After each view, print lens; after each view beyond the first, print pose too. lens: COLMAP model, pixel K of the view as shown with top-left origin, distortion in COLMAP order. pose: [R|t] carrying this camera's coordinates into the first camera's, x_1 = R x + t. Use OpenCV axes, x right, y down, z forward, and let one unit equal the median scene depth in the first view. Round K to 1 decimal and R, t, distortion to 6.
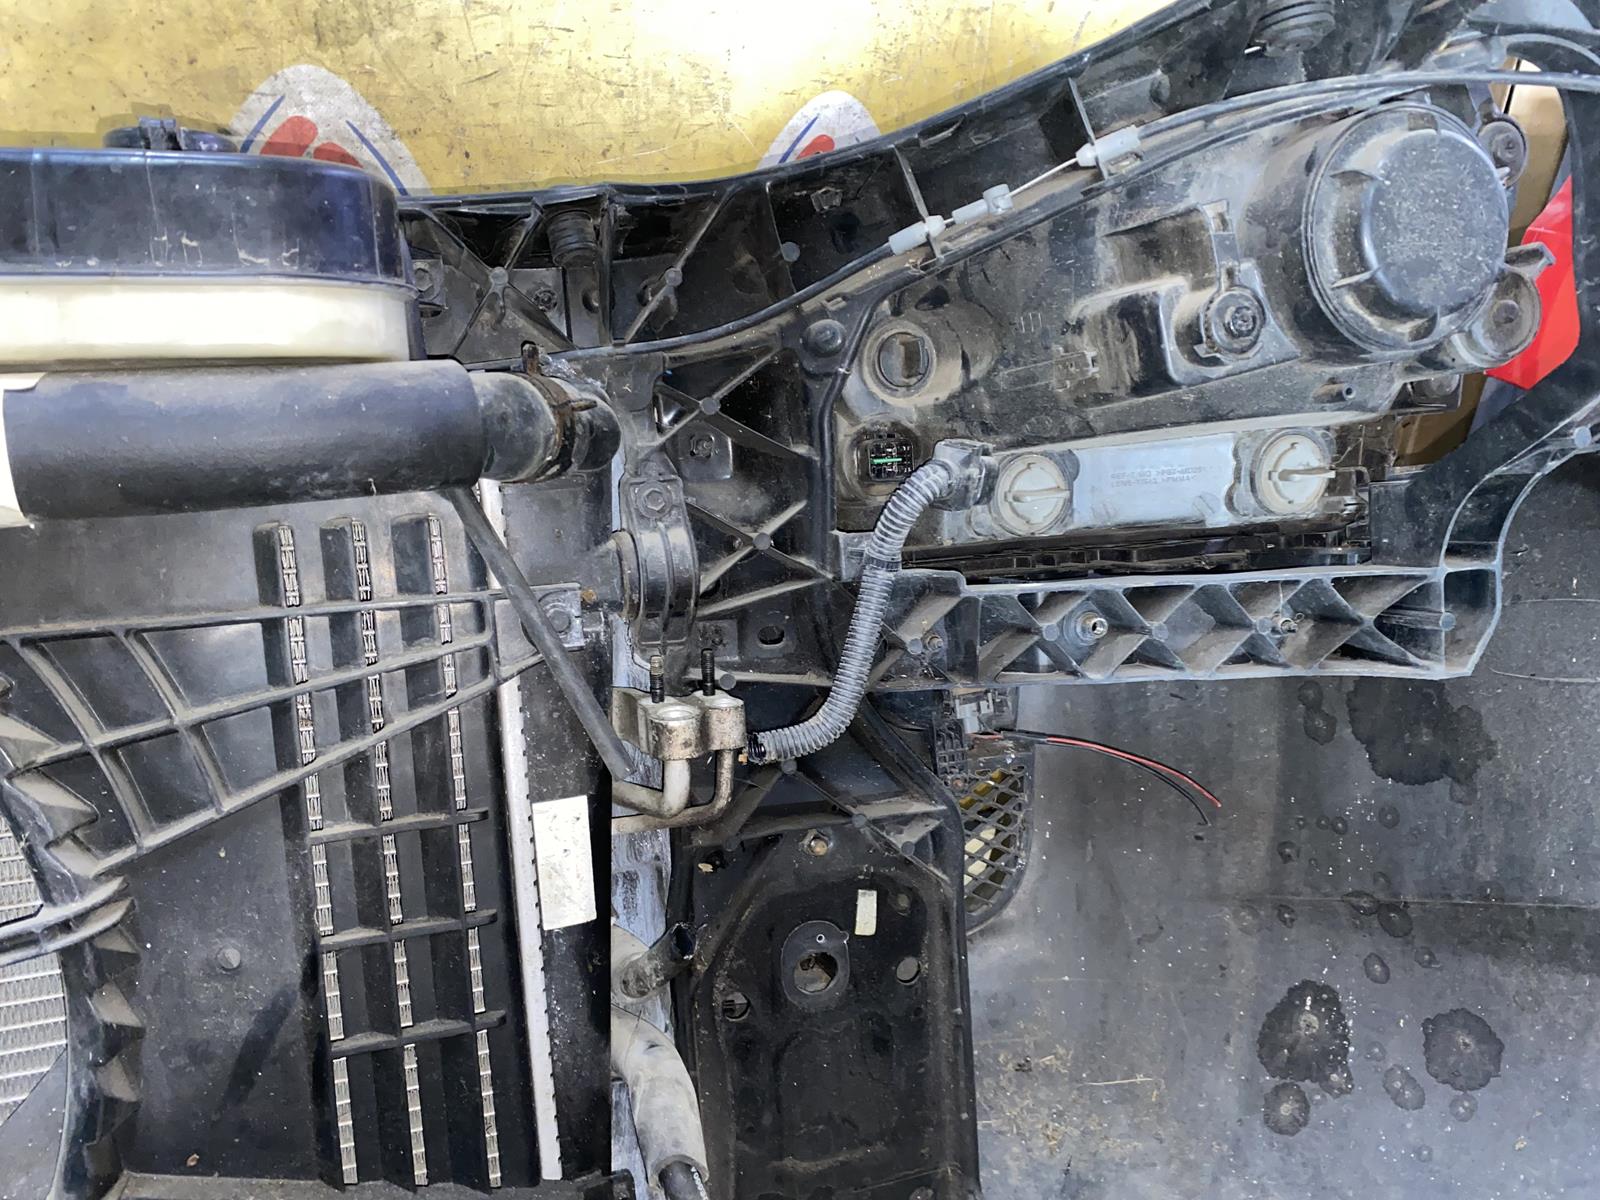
lens RADIAL K [[1223.1, 0, 802.0], [0, 1223.1, 629.7], [0, 0, 1]] dist [0.024805, -0.001652]
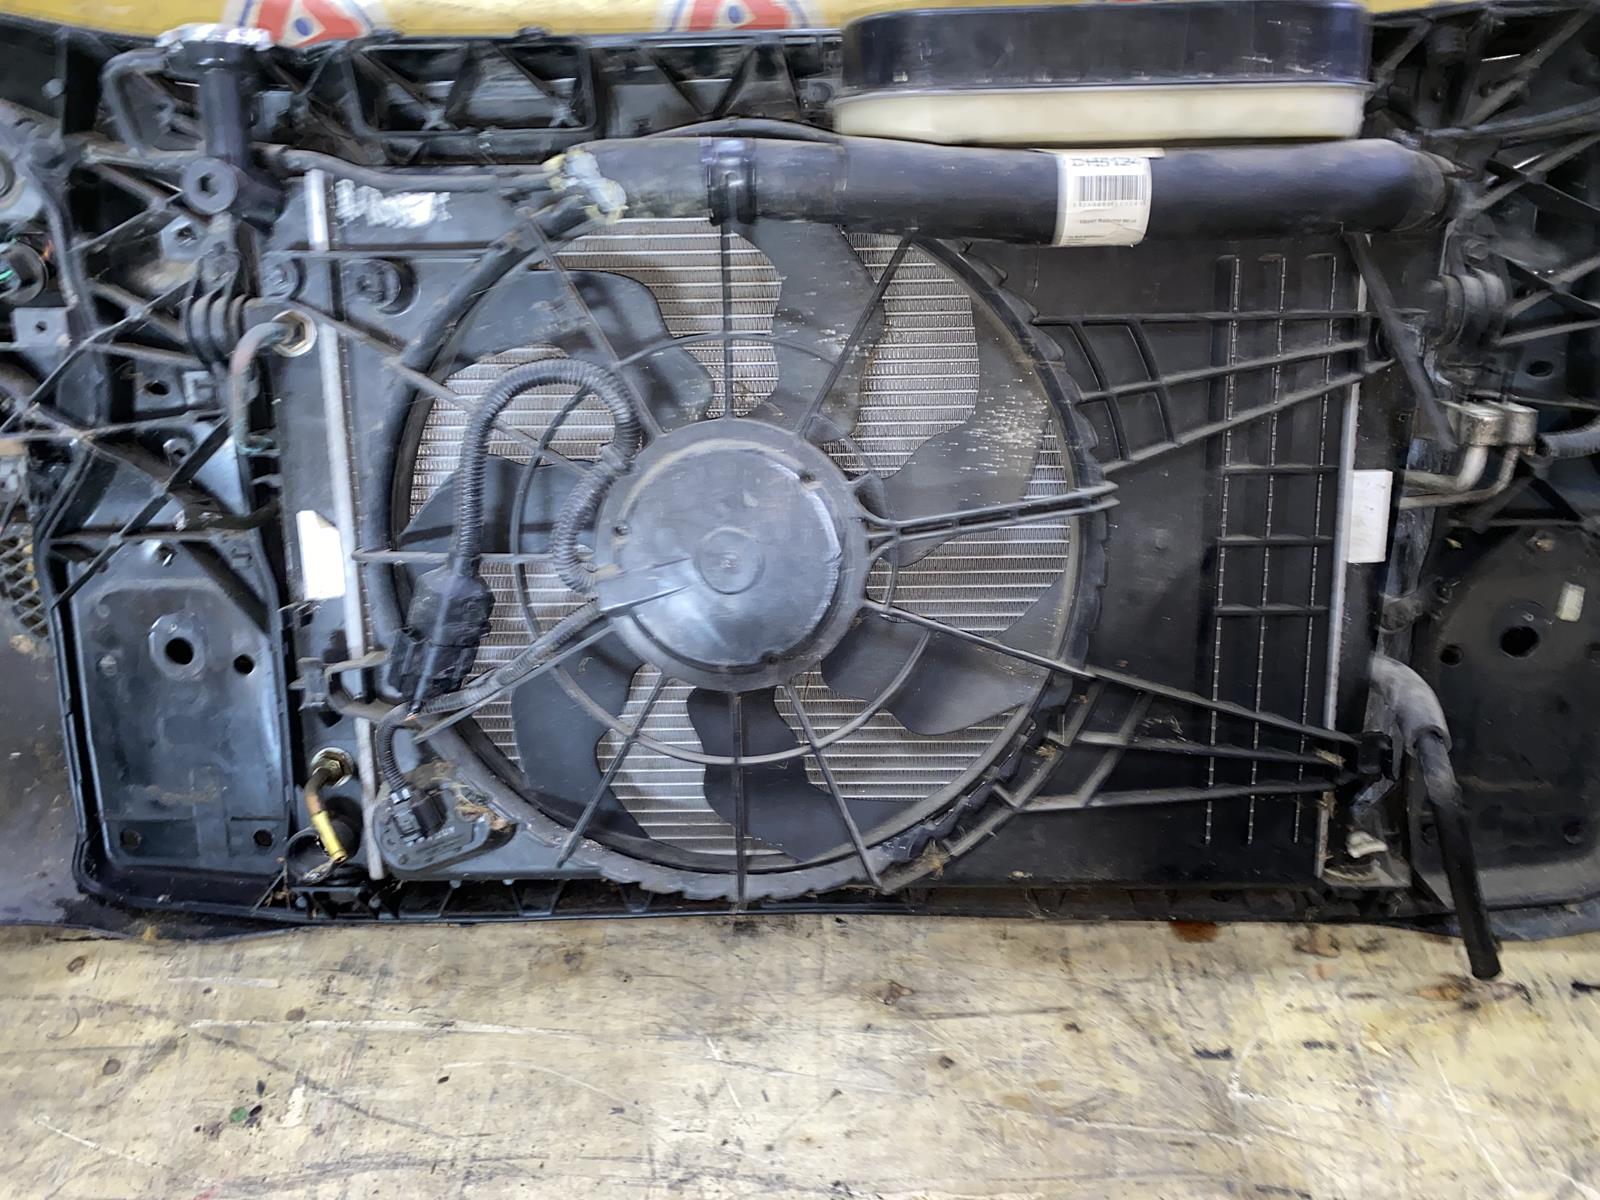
lens RADIAL K [[1213.4, 0, 800.0], [0, 1213.4, 600.0], [0, 0, 1]] dist [-0.005995, -0.002628]
pose [[0.930944, 0.128625, -0.341760, -0.304526], [-0.080339, 0.985122, 0.151919, 0.122654], [0.356216, -0.113971, 0.927427, -0.503486]]
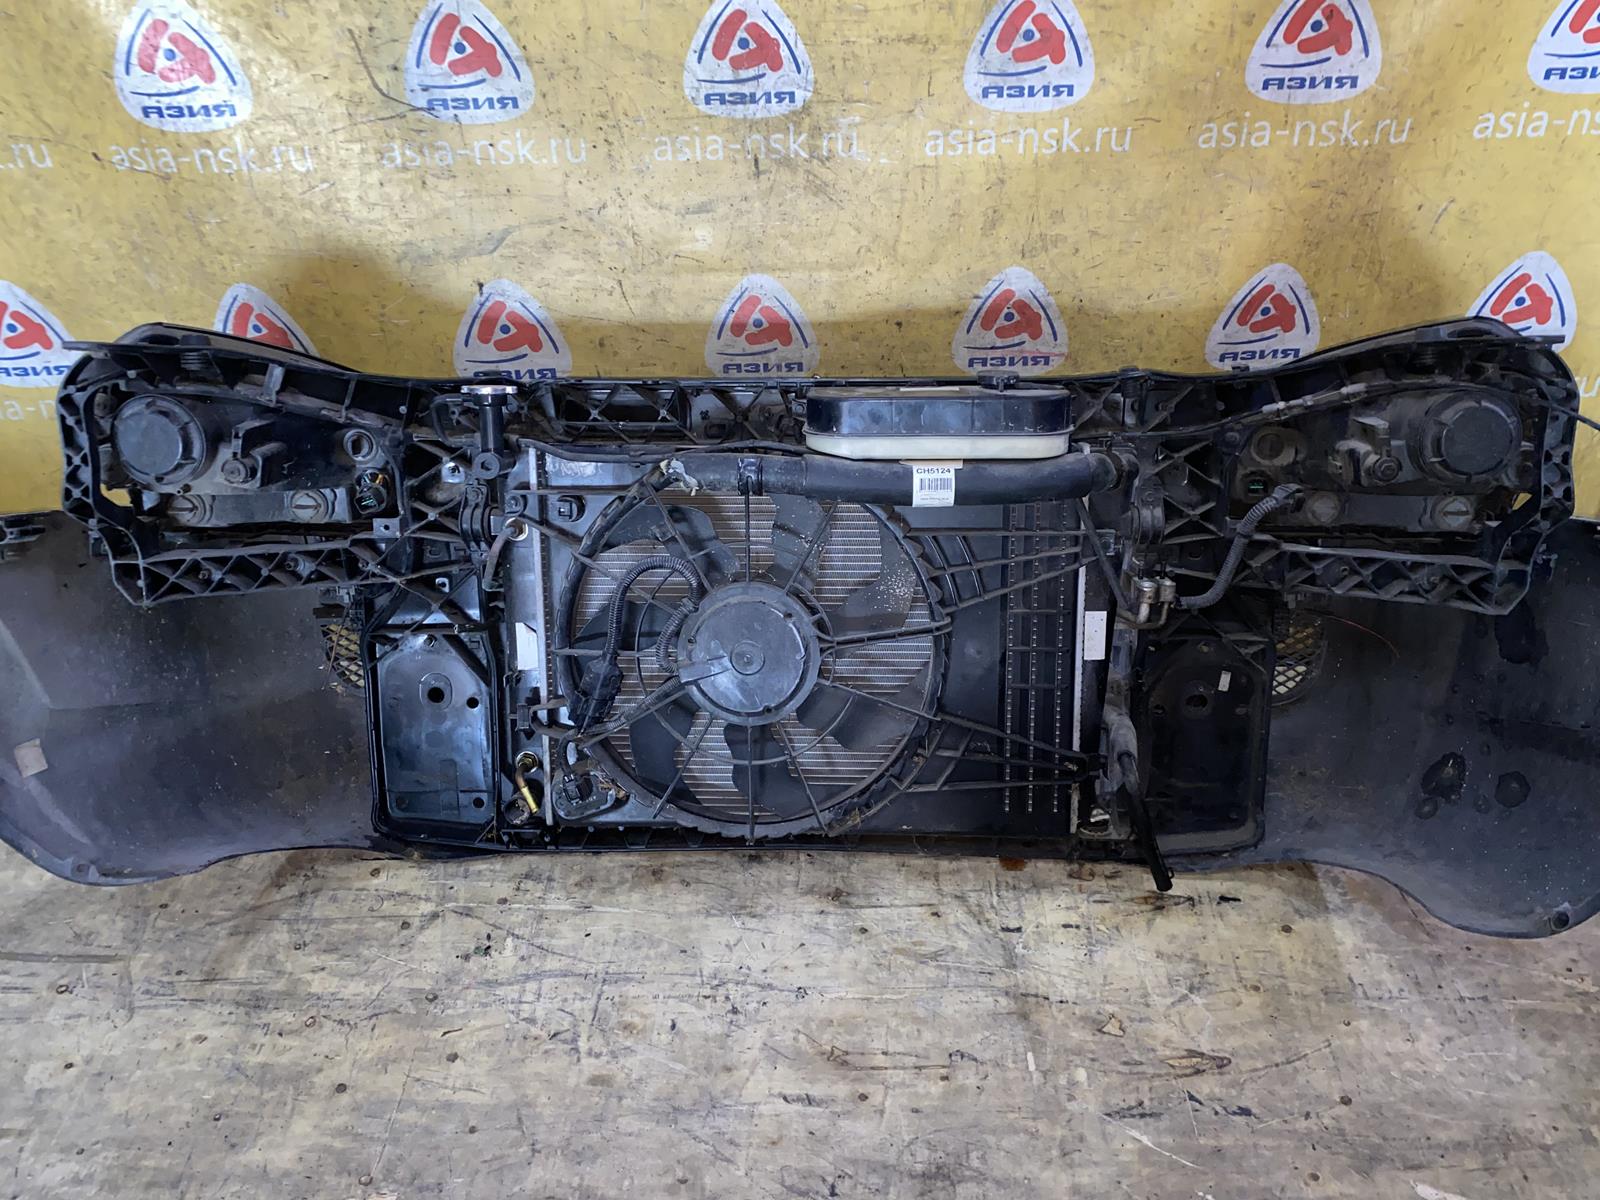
lens RADIAL K [[1196.3, 0, 800.0], [0, 1196.3, 600.0], [0, 0, 1]] dist [0.044859, -0.063571]
pose [[0.920212, 0.139808, -0.365599, 0.142097], [-0.090413, 0.984697, 0.148985, -0.197228], [0.380834, -0.104043, 0.918771, -1.494284]]
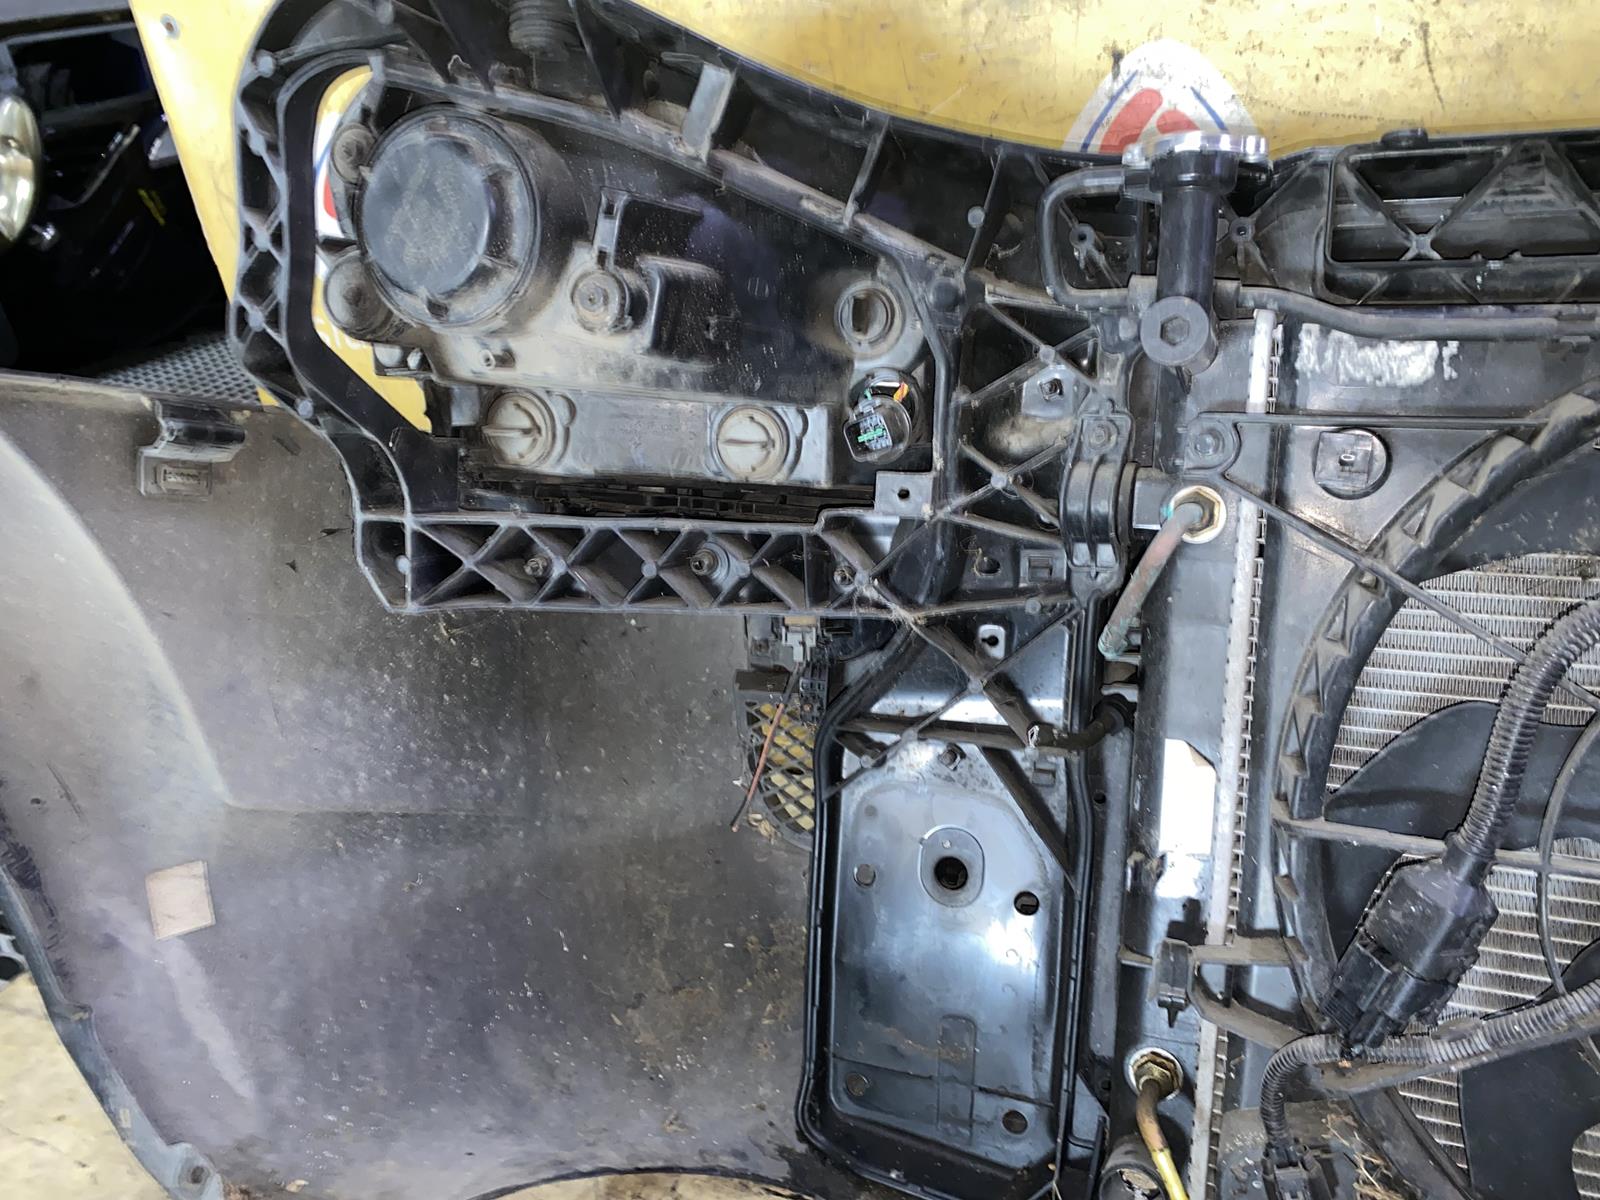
lens RADIAL K [[1196.3, 0, 800.0], [0, 1196.3, 600.0], [0, 0, 1]] dist [0.044859, -0.063571]
pose [[0.727554, 0.161557, -0.666757, -0.869034], [-0.144172, 0.986179, 0.081635, 0.117814], [0.670730, 0.036734, 0.740791, -0.424683]]
